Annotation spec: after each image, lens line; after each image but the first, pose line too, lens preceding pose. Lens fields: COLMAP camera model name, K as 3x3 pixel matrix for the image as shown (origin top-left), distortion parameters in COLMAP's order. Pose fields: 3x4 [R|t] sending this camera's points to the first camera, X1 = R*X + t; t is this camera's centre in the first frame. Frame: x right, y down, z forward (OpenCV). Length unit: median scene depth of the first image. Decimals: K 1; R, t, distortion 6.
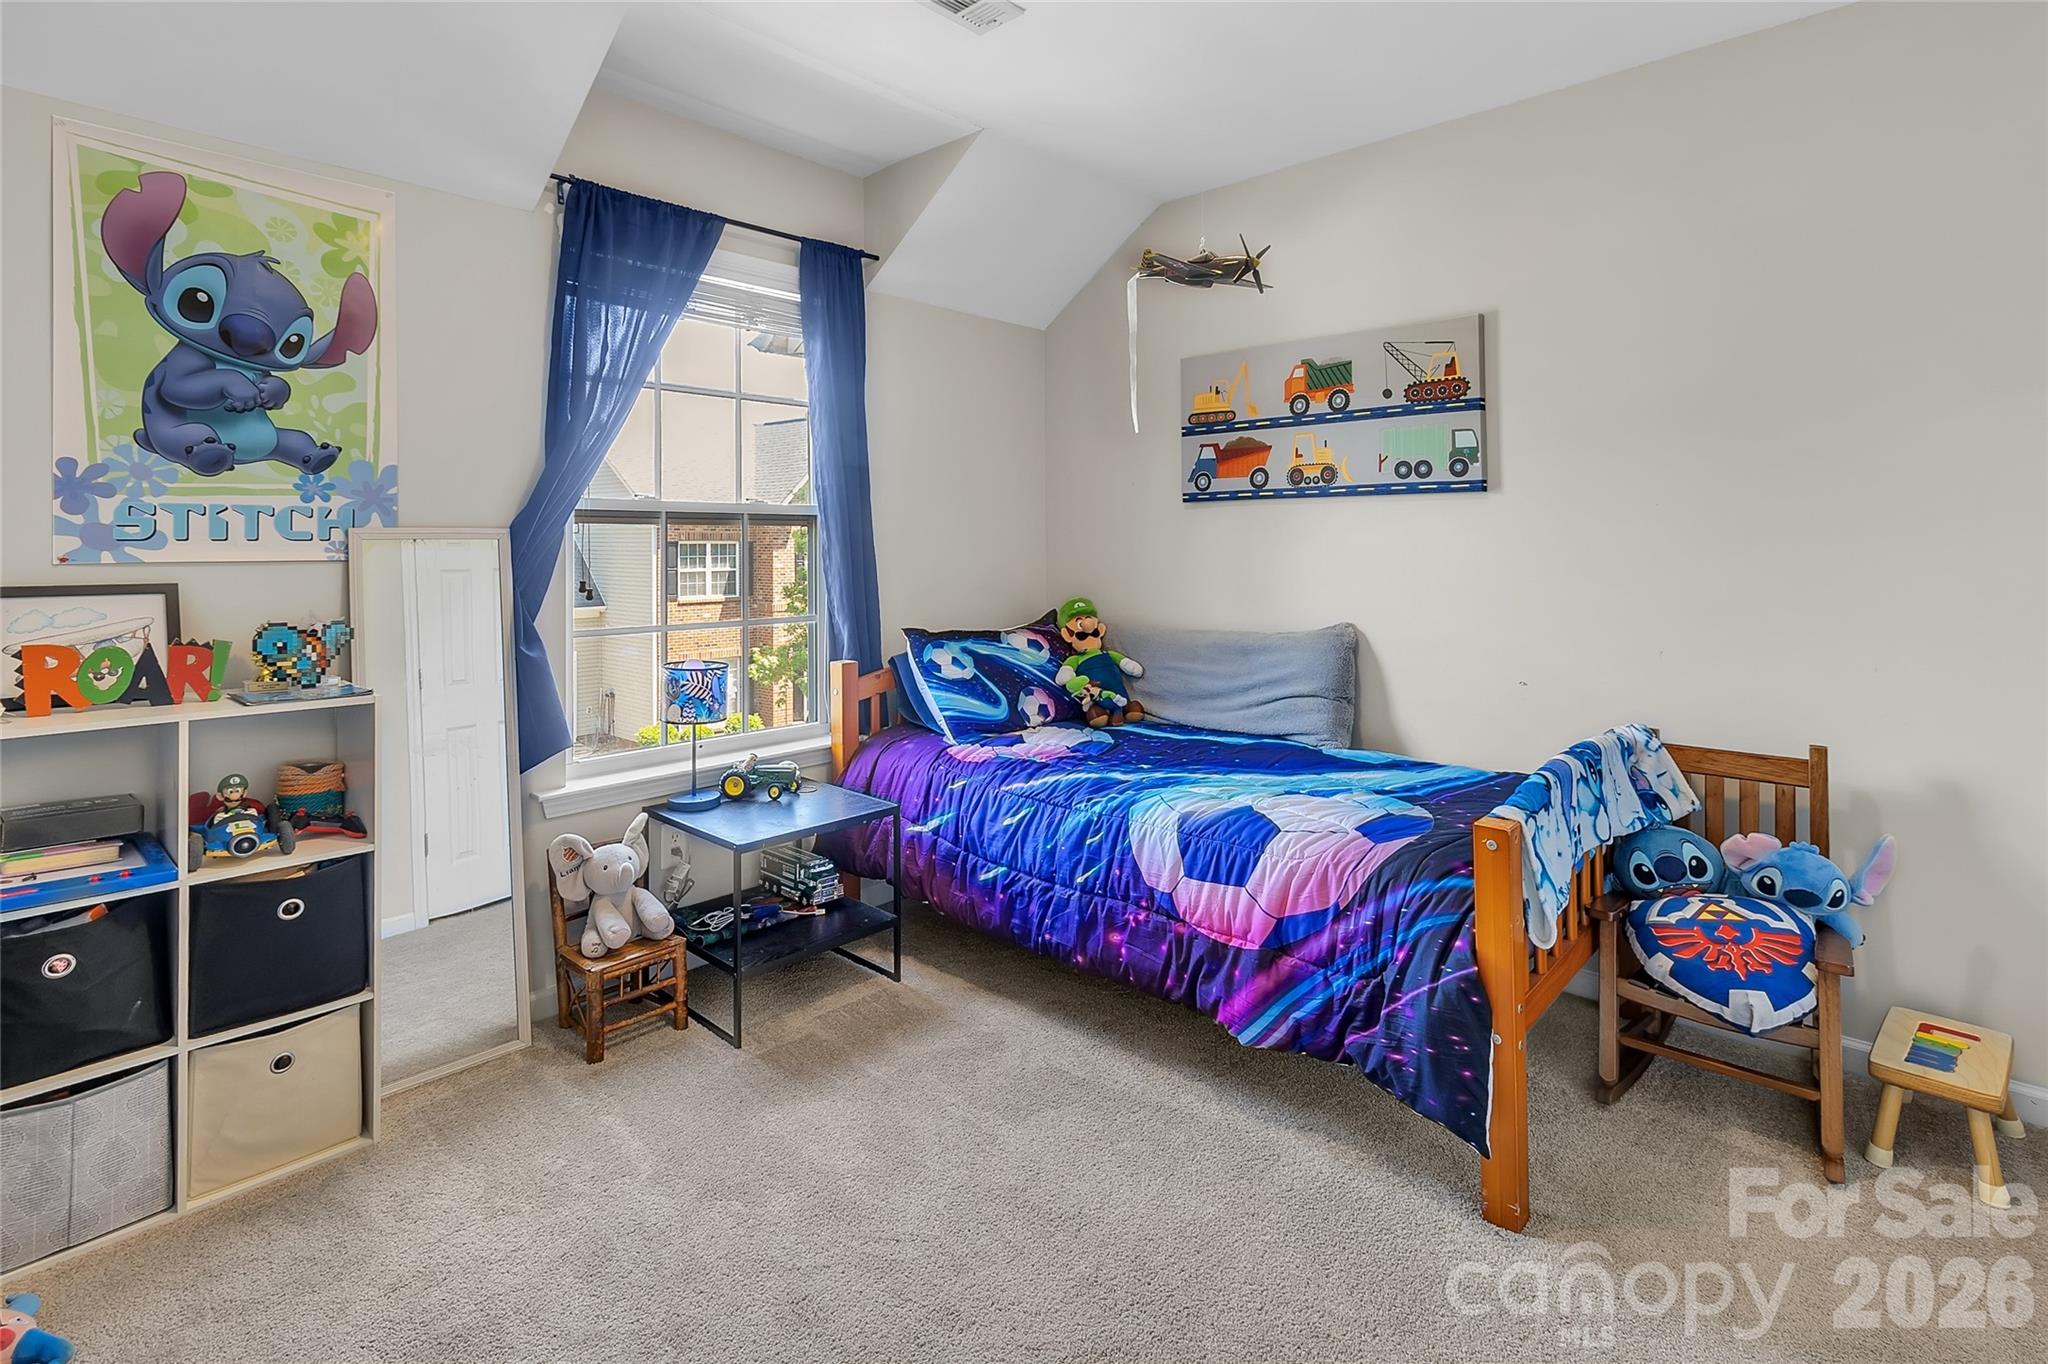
lens RADIAL K [[994.1, 0, 1020.1], [0, 994.1, 528.0], [0, 0, 1]] dist [0.000960, -0.000190]
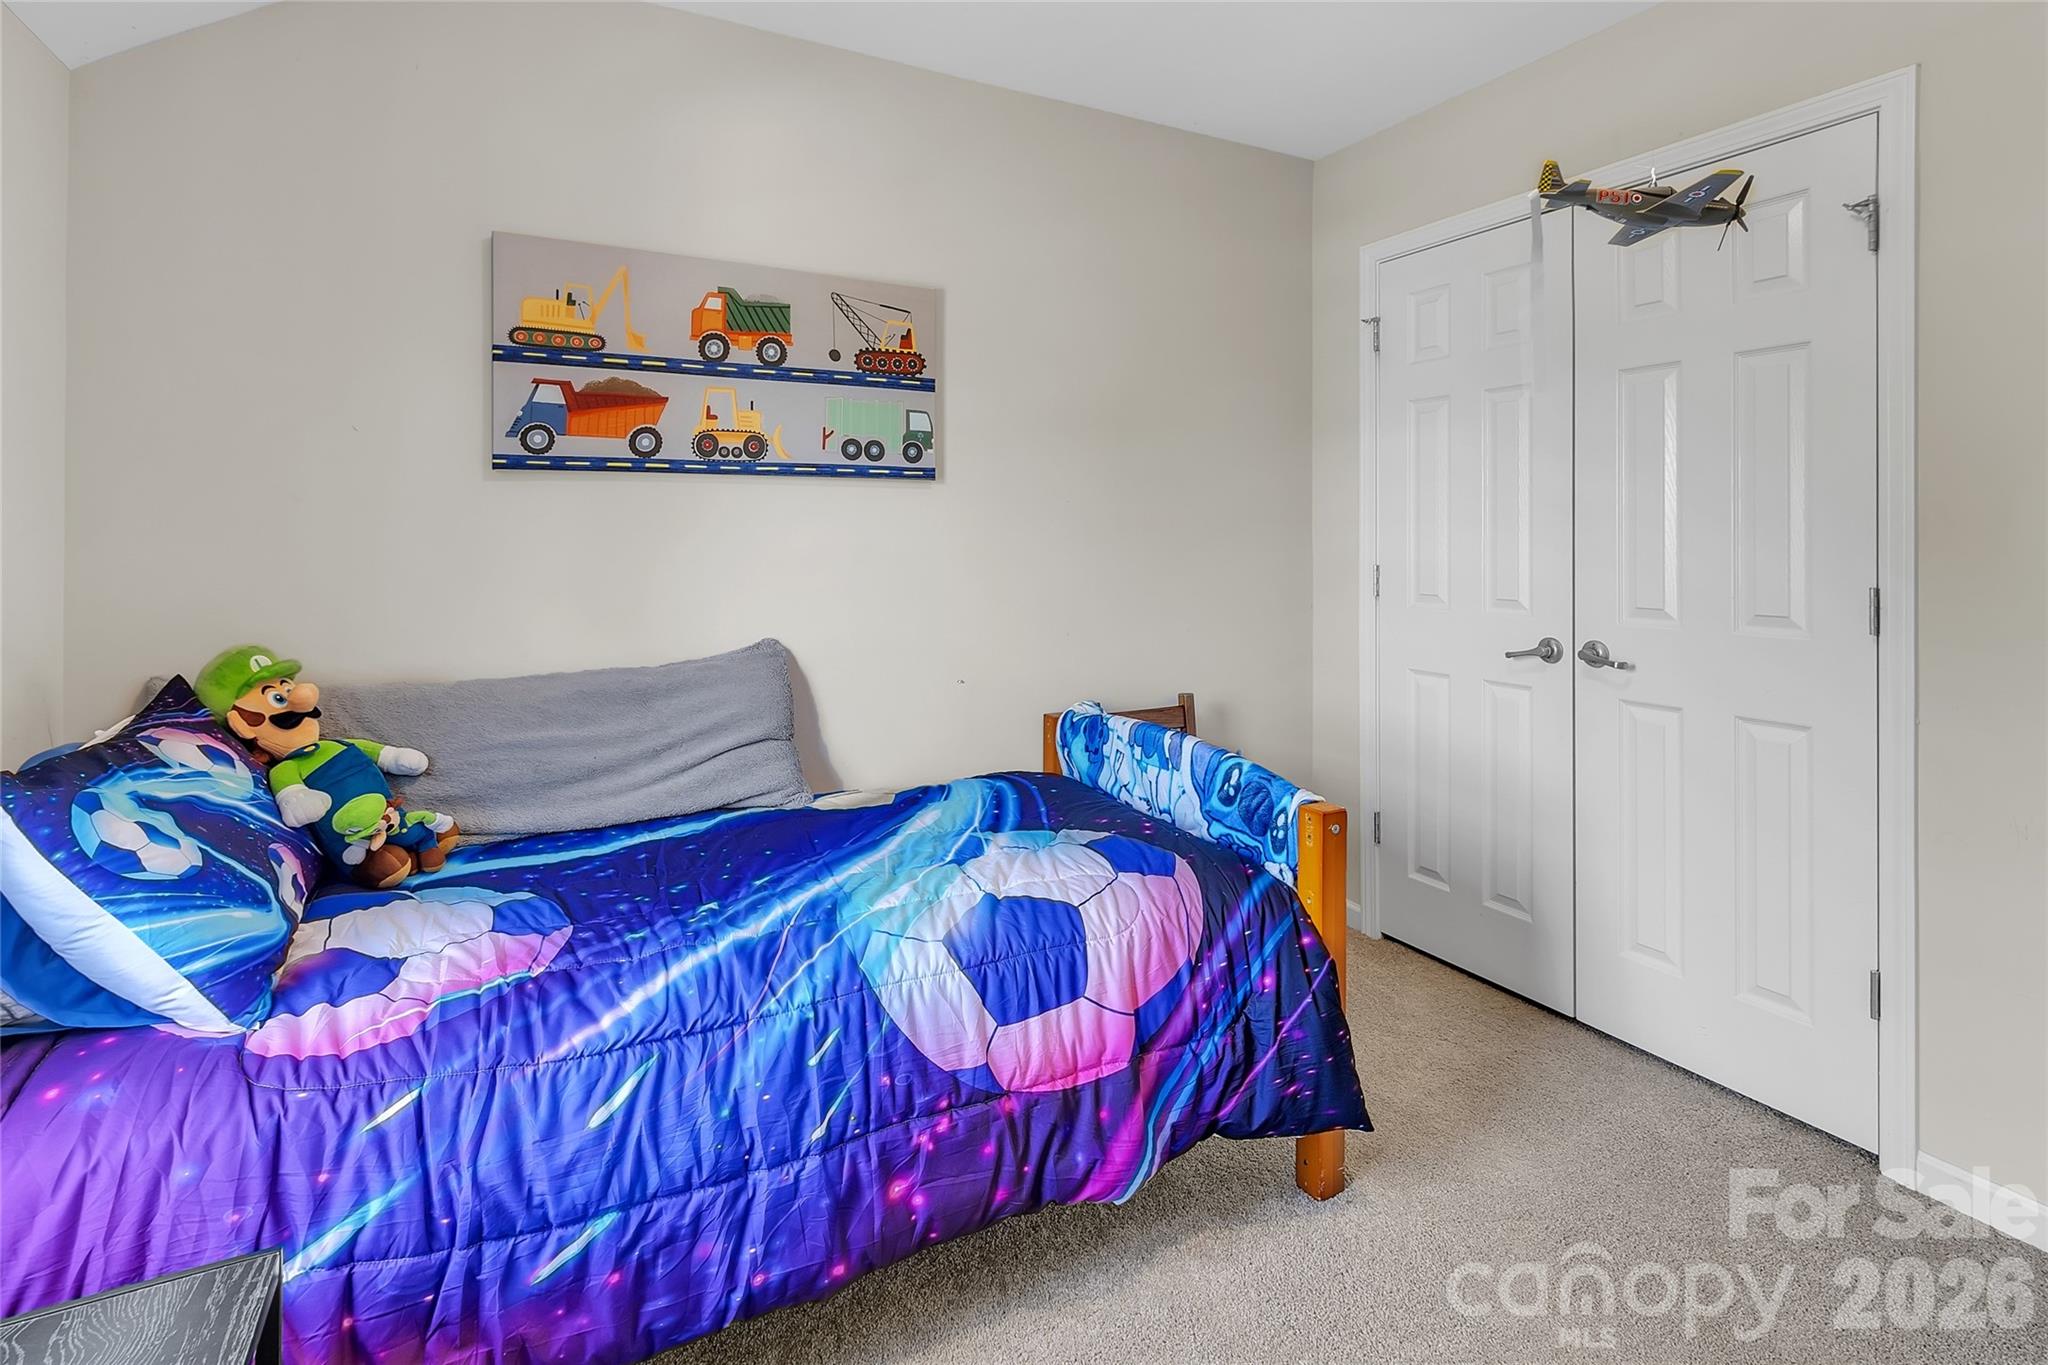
lens RADIAL K [[994.1, 0, 1020.1], [0, 994.1, 528.5], [0, 0, 1]] dist [0.000960, -0.000190]
pose [[0.316009, 0.008548, 0.948718, -0.366429], [-0.013609, 0.999897, -0.004476, 0.010288], [-0.948659, -0.011496, 0.316093, 0.596308]]
